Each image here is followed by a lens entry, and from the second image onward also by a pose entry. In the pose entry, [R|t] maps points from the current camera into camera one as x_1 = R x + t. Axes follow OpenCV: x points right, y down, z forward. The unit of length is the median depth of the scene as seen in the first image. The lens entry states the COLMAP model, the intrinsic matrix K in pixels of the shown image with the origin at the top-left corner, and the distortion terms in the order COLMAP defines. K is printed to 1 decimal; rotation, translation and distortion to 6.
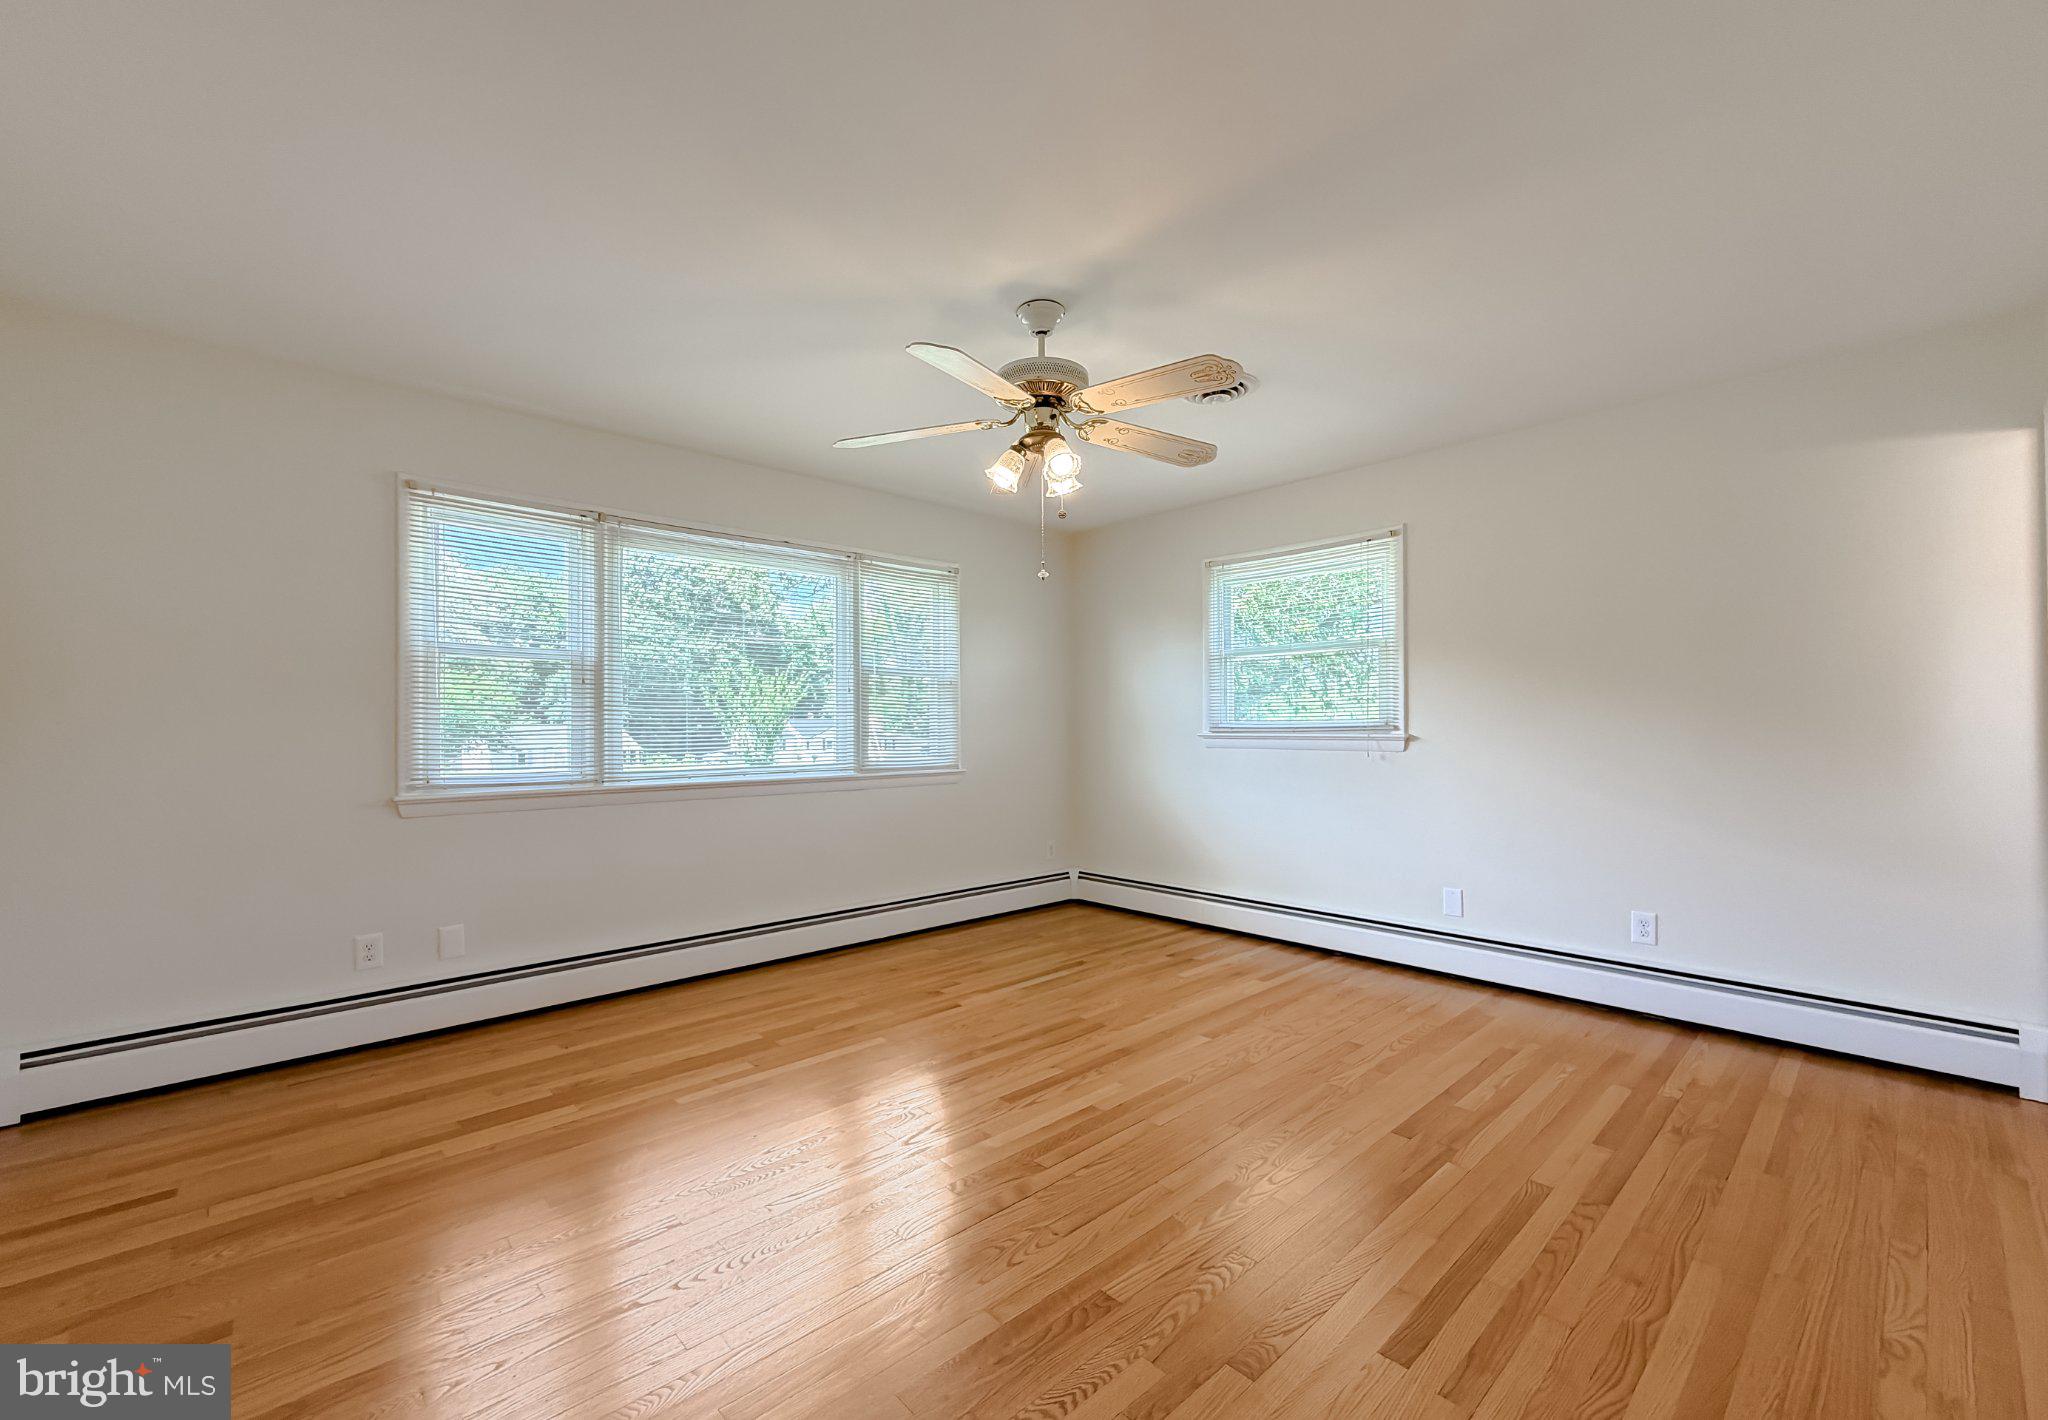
lens RADIAL K [[840.8, 0, 1022.0], [0, 840.8, 724.0], [0, 0, 1]] dist [-0.012240, -0.000146]
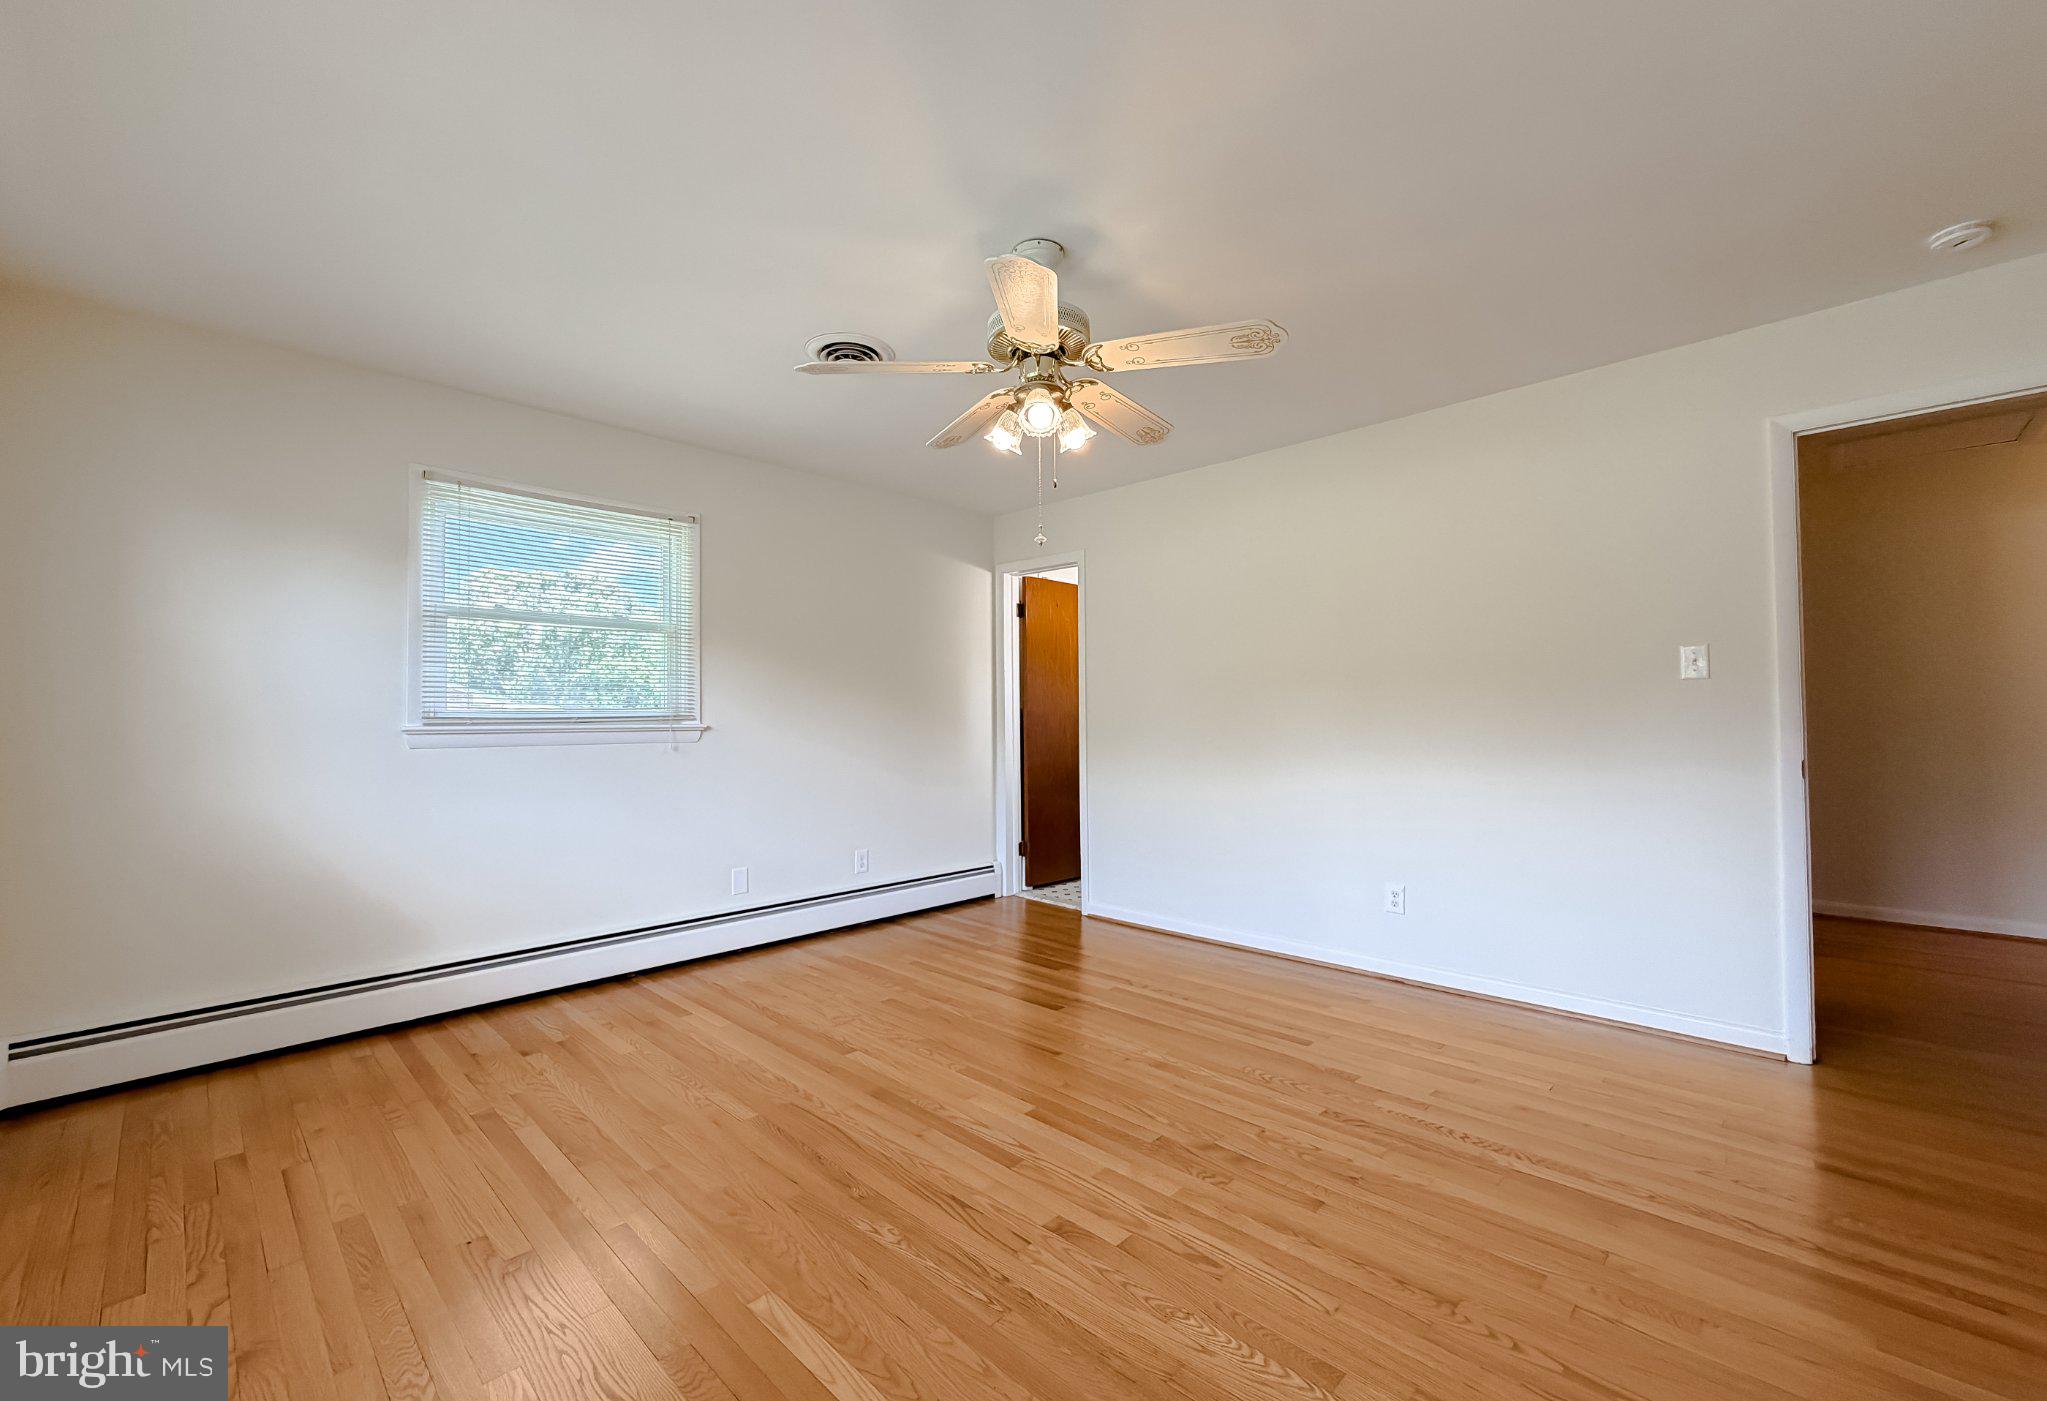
lens RADIAL K [[823.4, 0, 1022.2], [0, 823.4, 703.7], [0, 0, 1]] dist [-0.006923, 0.000768]
pose [[-0.052148, 0.021525, 0.998407, -0.633192], [0.004310, 0.999763, -0.021329, 0.011844], [-0.998630, 0.003191, -0.052228, 0.787728]]
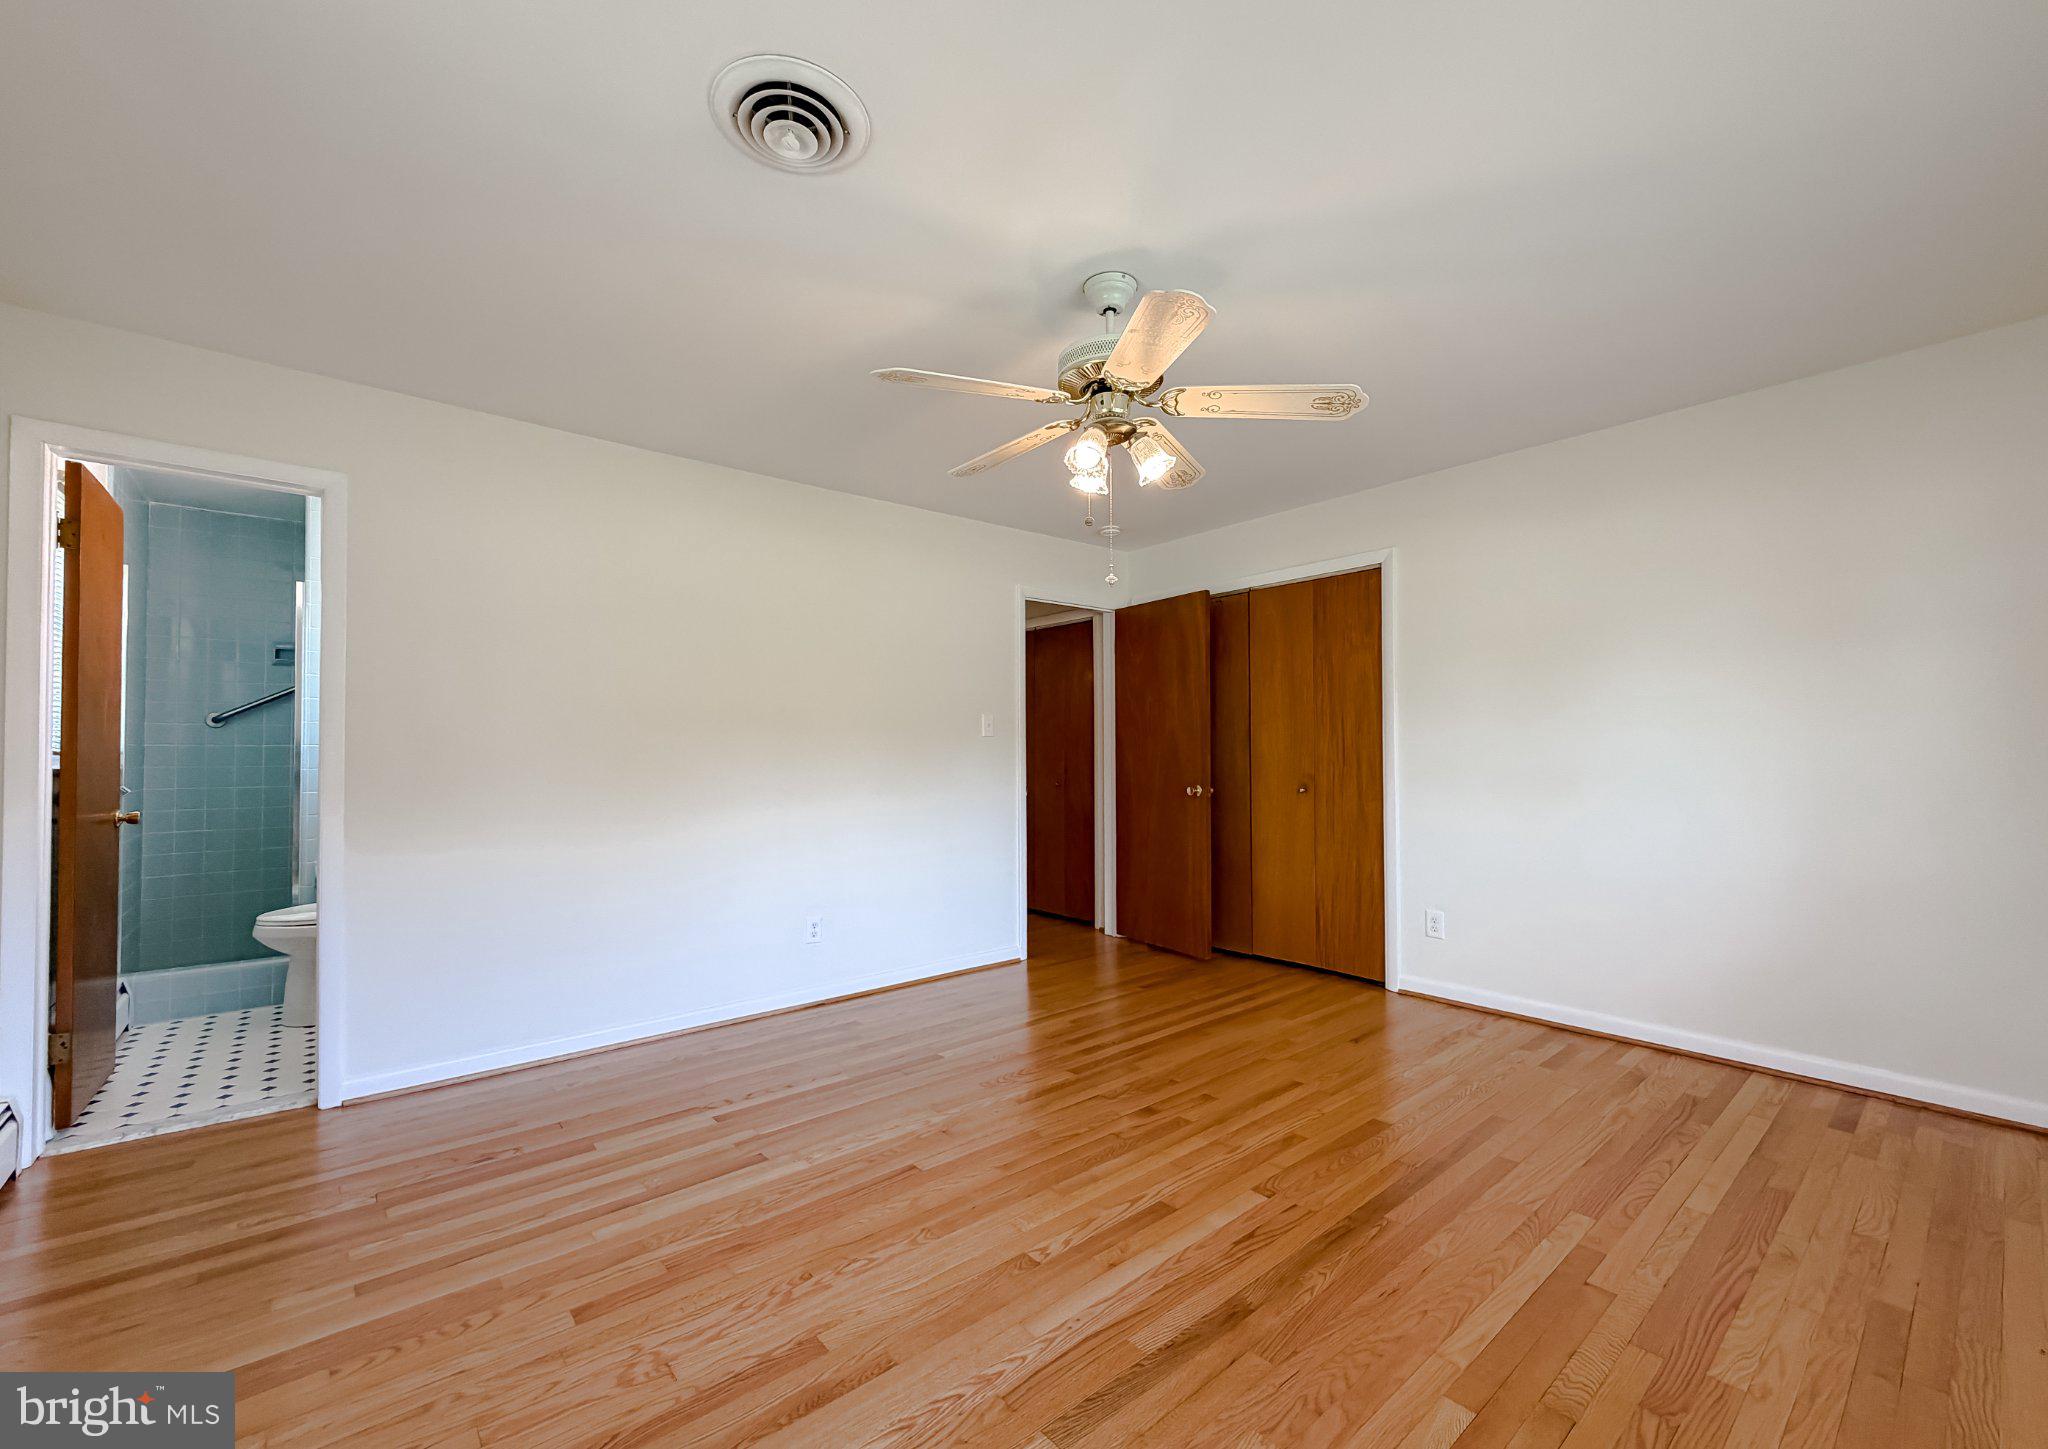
lens RADIAL K [[833.0, 0, 1012.8], [0, 833.0, 725.4], [0, 0, 1]] dist [0.000420, -0.000271]
pose [[-0.998478, 0.011603, 0.053918, 0.063443], [0.009449, 0.999154, -0.040028, 0.008998], [-0.054337, -0.039457, -0.997743, 1.399124]]
